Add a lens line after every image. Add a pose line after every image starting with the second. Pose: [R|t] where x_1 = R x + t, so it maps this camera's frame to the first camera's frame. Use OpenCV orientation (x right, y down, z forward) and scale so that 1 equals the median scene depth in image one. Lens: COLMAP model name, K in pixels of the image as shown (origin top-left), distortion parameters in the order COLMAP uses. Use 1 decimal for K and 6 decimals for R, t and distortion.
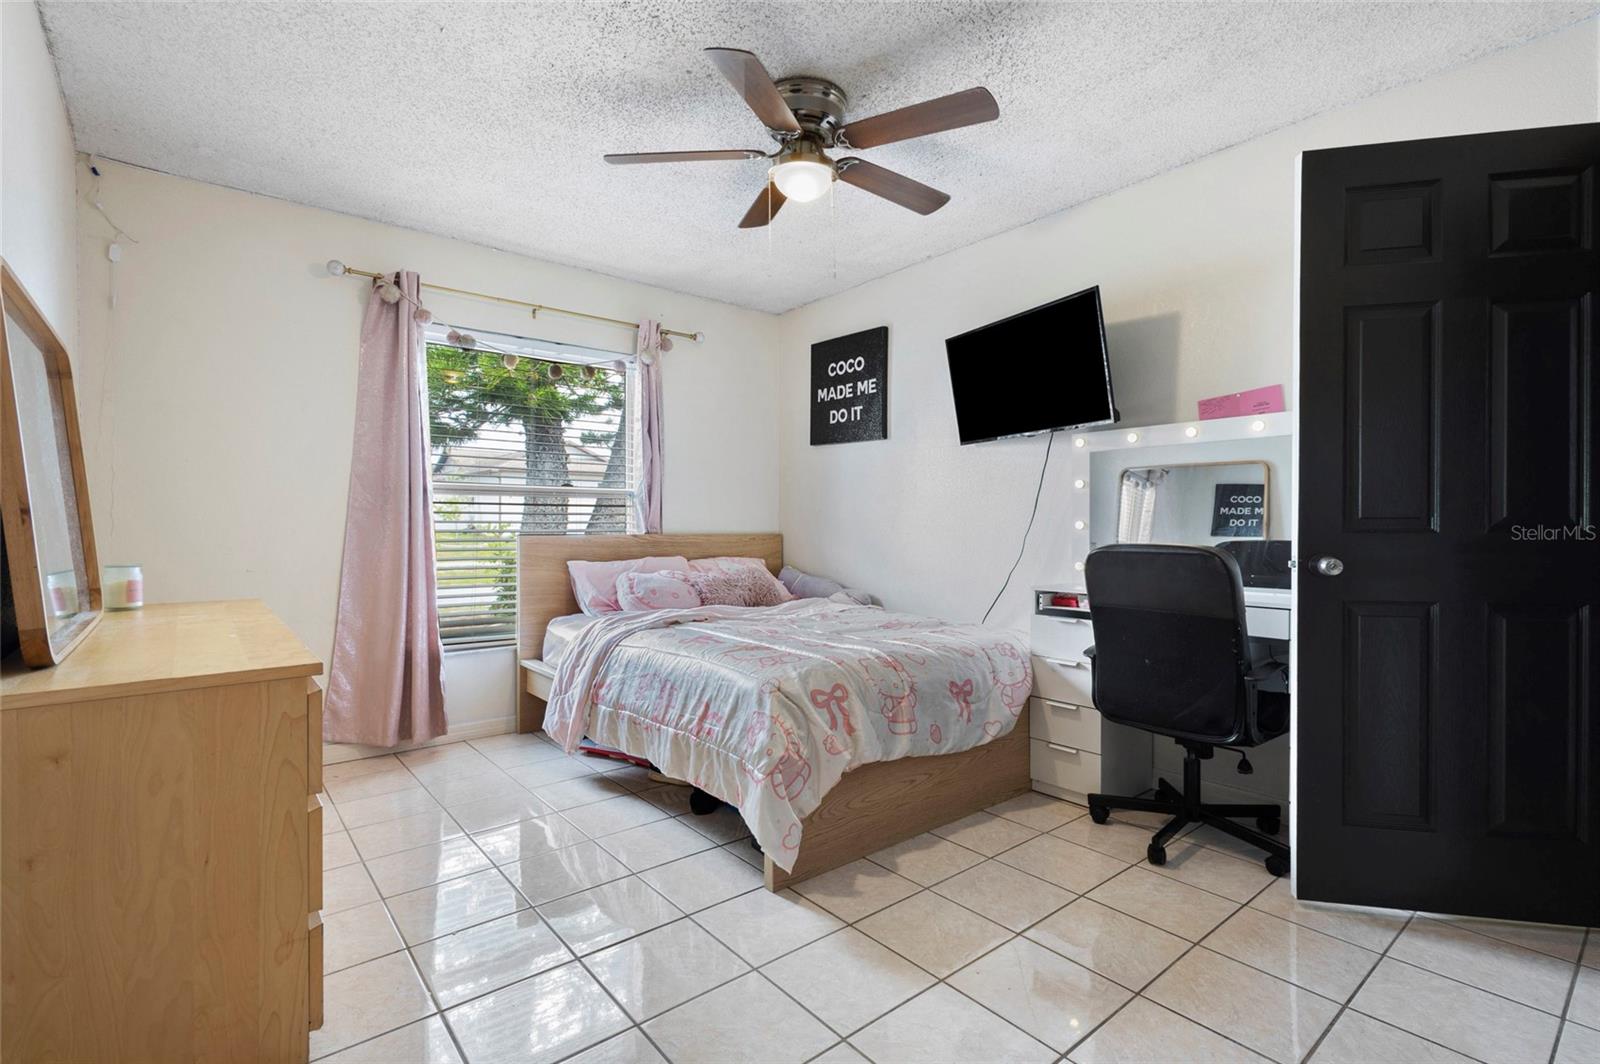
lens RADIAL K [[740.2, 0, 799.9], [0, 740.2, 530.9], [0, 0, 1]] dist [0.013340, -0.000060]
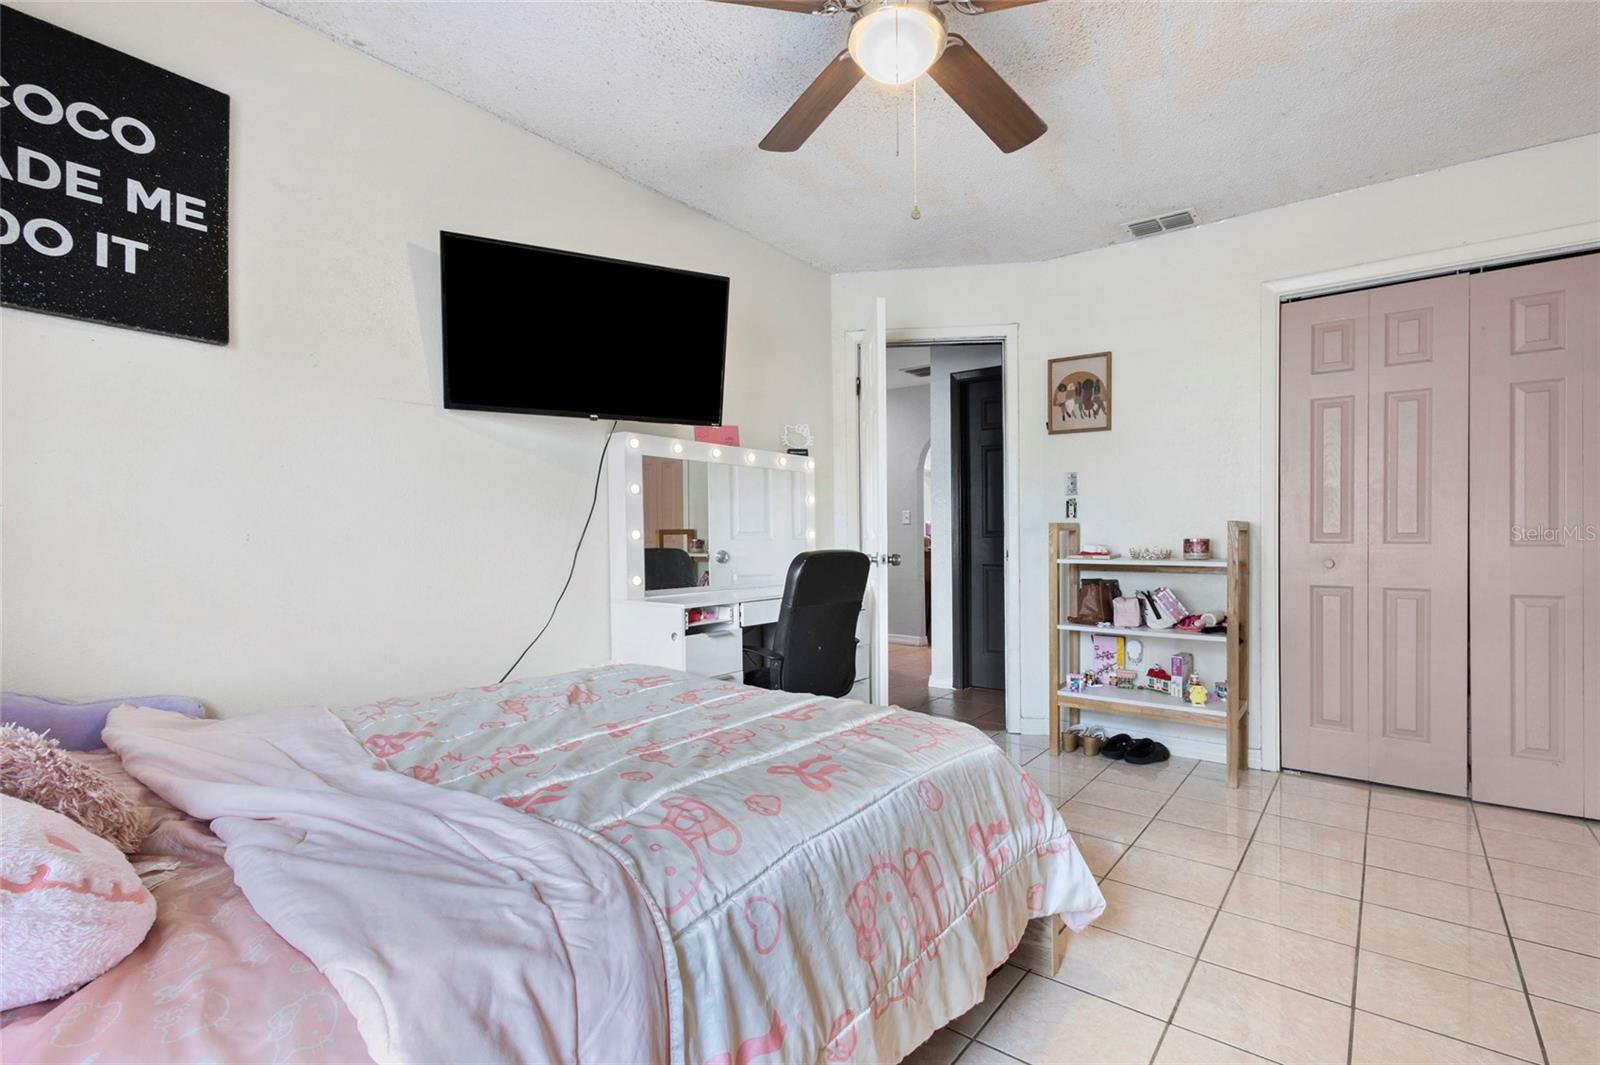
lens RADIAL K [[740.2, 0, 801.7], [0, 740.2, 535.7], [0, 0, 1]] dist [0.013340, -0.000060]
pose [[-0.216693, -0.000750, 0.976240, -0.433198], [0.009247, 0.999953, 0.002821, -0.005077], [-0.976196, 0.009638, -0.216676, 0.795831]]
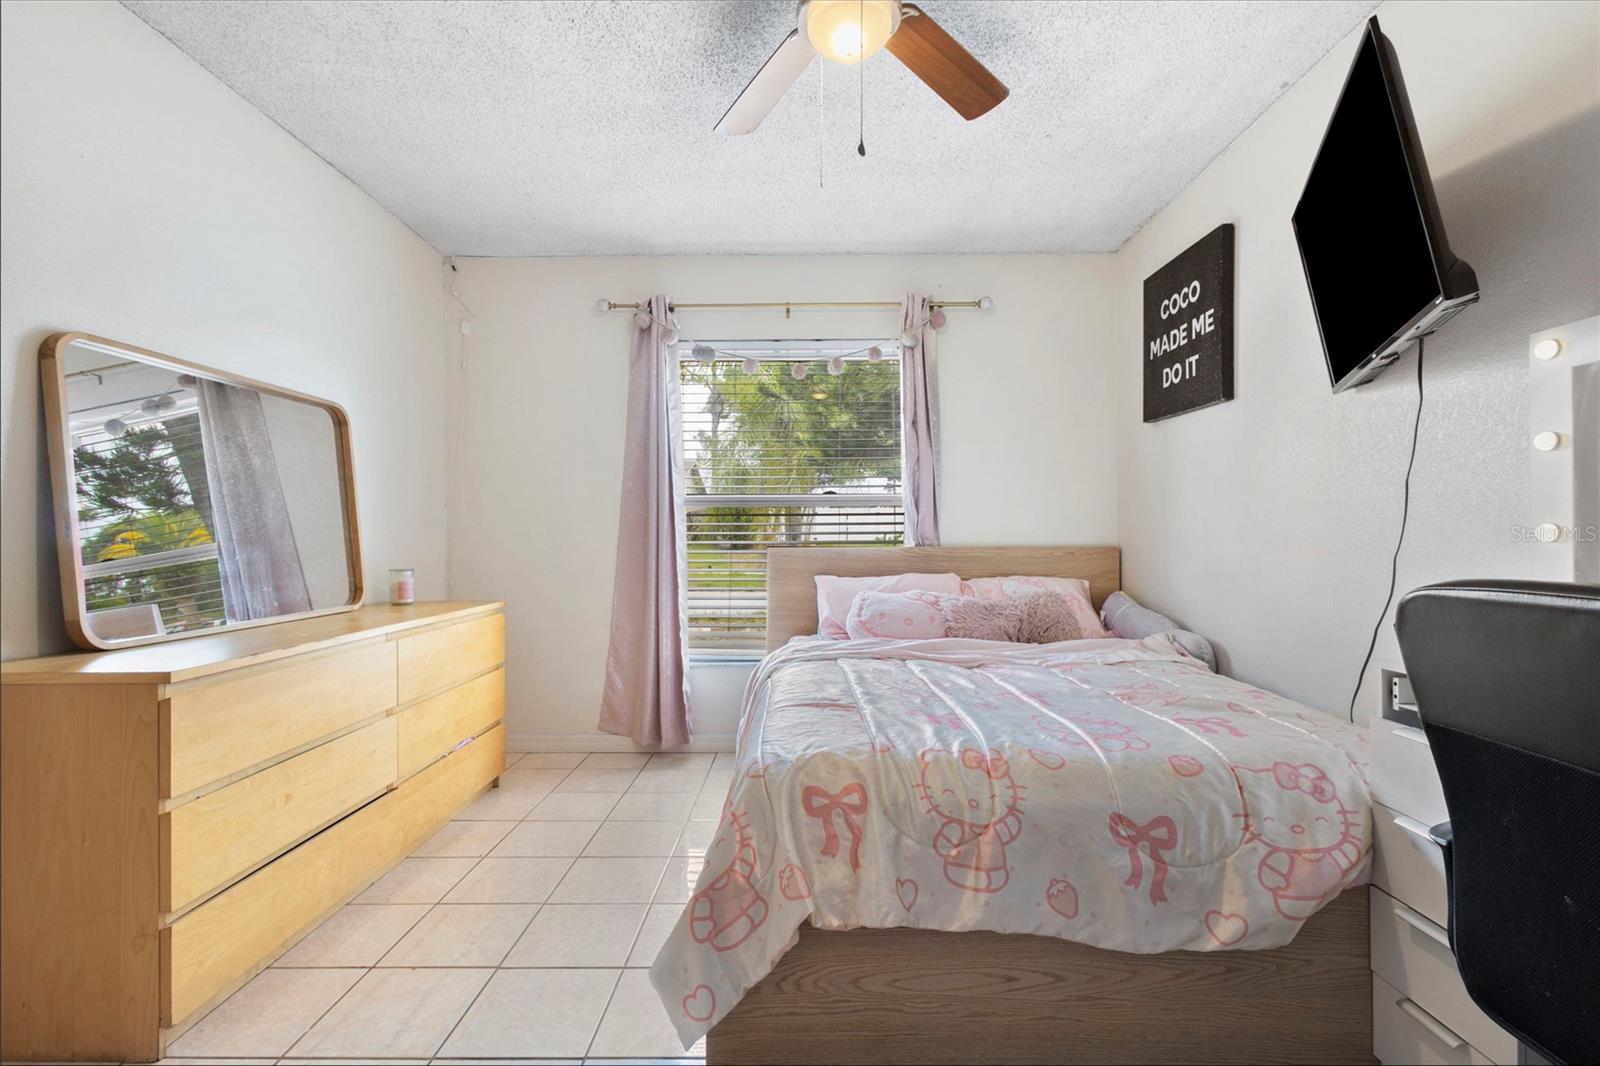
lens RADIAL K [[740.2, 0, 797.4], [0, 740.2, 535.2], [0, 0, 1]] dist [0.013340, -0.000060]
pose [[0.765220, -0.004359, -0.643754, 0.256033], [-0.000660, 0.999971, -0.007555, -0.002277], [0.643768, 0.006206, 0.765195, 0.283912]]
